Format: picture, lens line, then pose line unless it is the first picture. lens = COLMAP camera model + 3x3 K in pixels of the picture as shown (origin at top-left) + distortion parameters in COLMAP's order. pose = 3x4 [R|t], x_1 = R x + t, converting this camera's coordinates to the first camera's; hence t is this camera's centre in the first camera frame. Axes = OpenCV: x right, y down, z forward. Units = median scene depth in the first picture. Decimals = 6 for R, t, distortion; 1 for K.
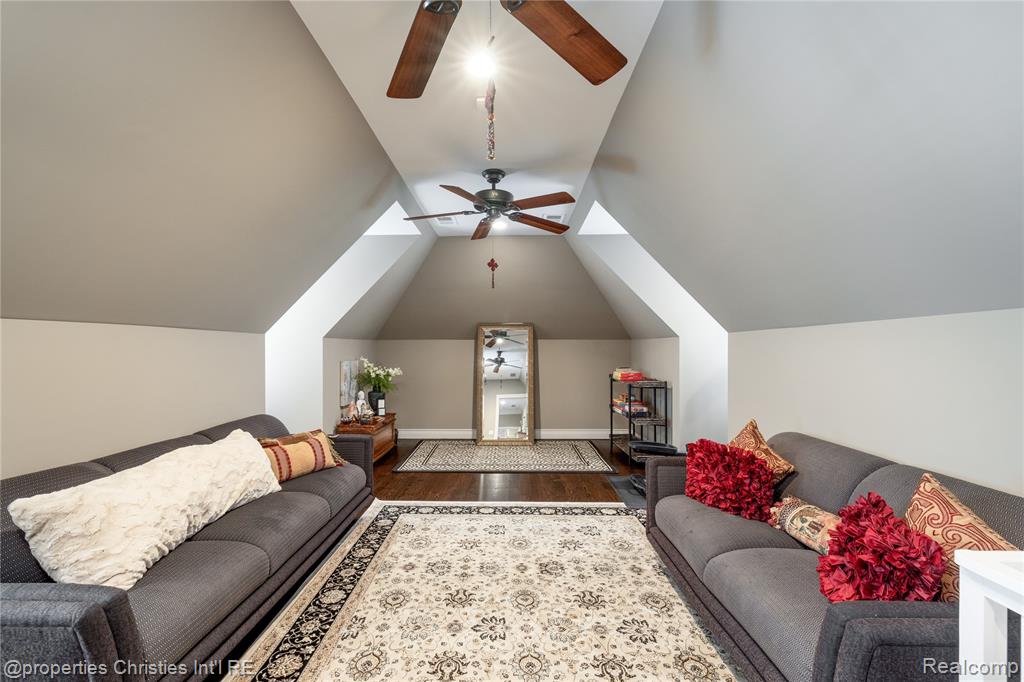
lens RADIAL K [[441.8, 0, 511.9], [0, 441.8, 345.2], [0, 0, 1]] dist [-0.000244, -0.000003]
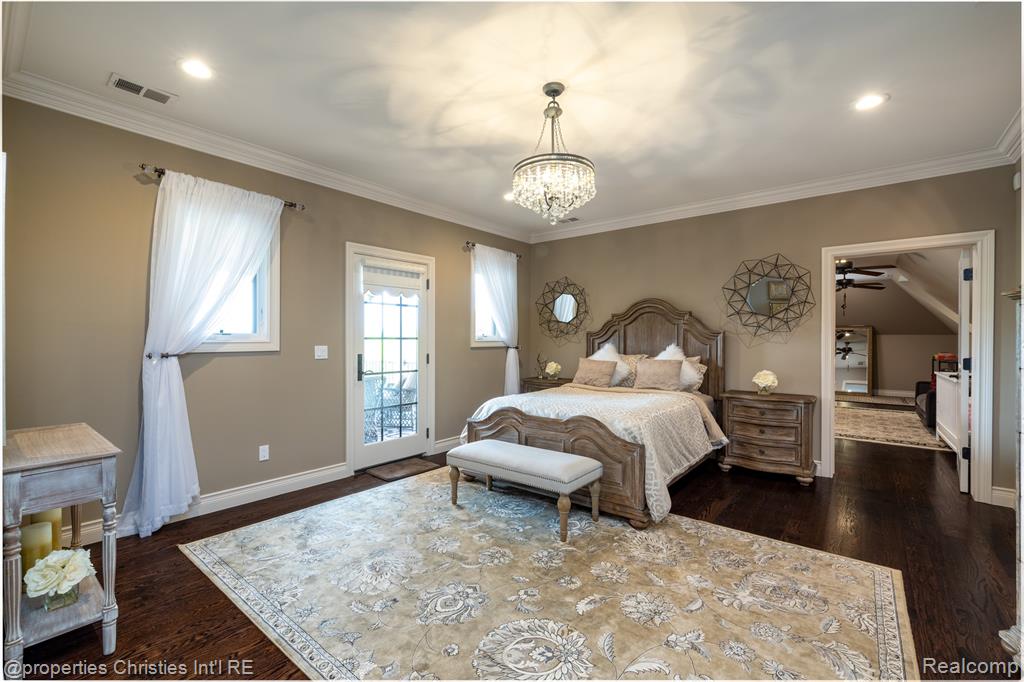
lens RADIAL K [[441.8, 0, 511.9], [0, 441.8, 345.2], [0, 0, 1]] dist [-0.000244, -0.000003]
pose [[0.780468, 0.012357, -0.625073, 0.020587], [-0.001256, 0.999834, 0.018197, -0.002555], [0.625194, -0.013417, 0.780354, -0.895766]]
